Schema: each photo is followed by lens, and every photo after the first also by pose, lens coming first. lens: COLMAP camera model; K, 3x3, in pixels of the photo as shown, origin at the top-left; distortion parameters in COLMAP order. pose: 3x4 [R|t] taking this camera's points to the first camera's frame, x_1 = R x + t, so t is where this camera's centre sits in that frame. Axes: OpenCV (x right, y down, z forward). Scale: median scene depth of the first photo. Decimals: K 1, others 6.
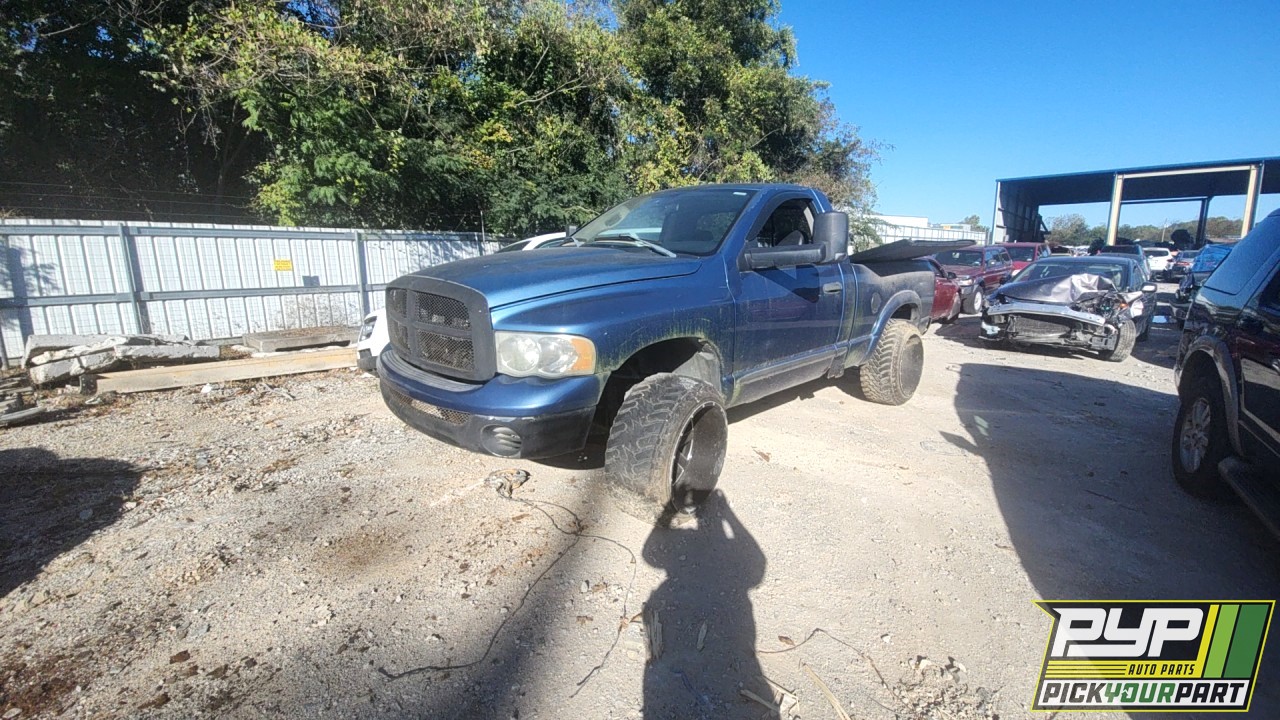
lens RADIAL K [[516.5, 0, 643.6], [0, 516.5, 342.9], [0, 0, 1]] dist [-0.001709, -0.009678]
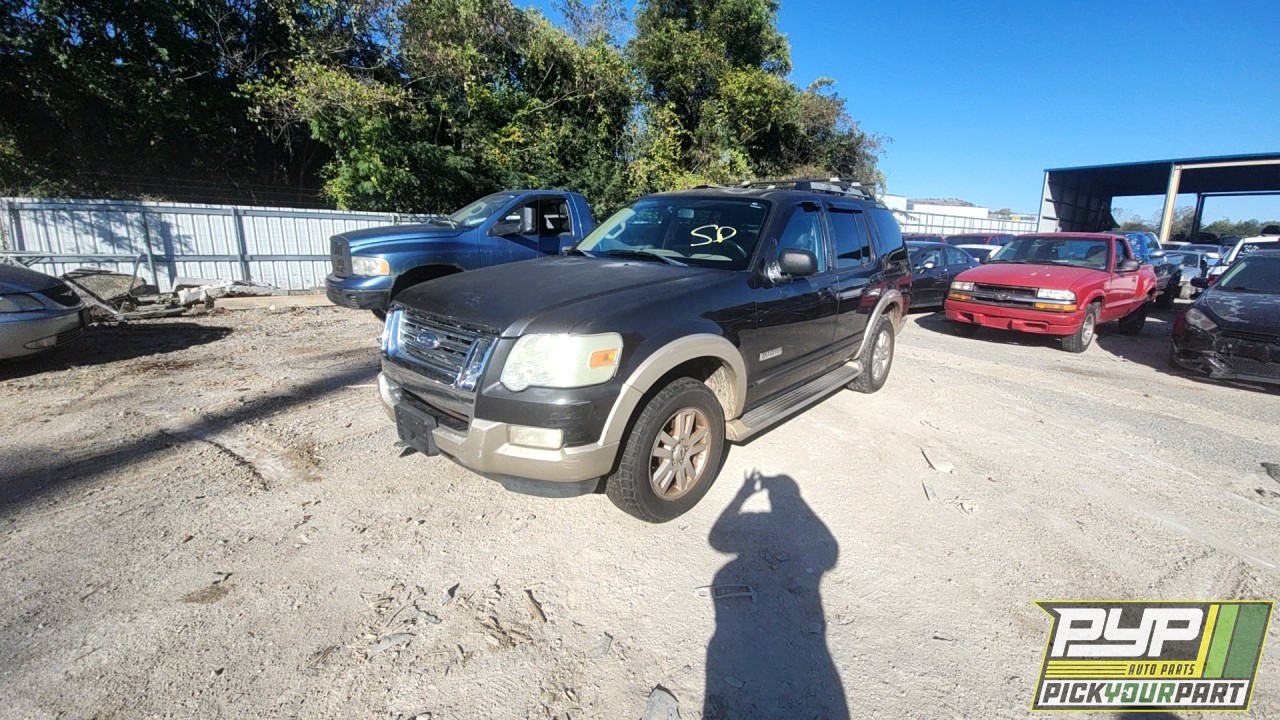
lens RADIAL K [[530.7, 0, 675.5], [0, 530.7, 357.6], [0, 0, 1]] dist [0.001014, -0.012422]
pose [[0.992119, 0.043085, -0.117658, 0.386876], [-0.037873, 0.998215, 0.046182, 0.070488], [0.119438, -0.041362, 0.991980, -0.328441]]
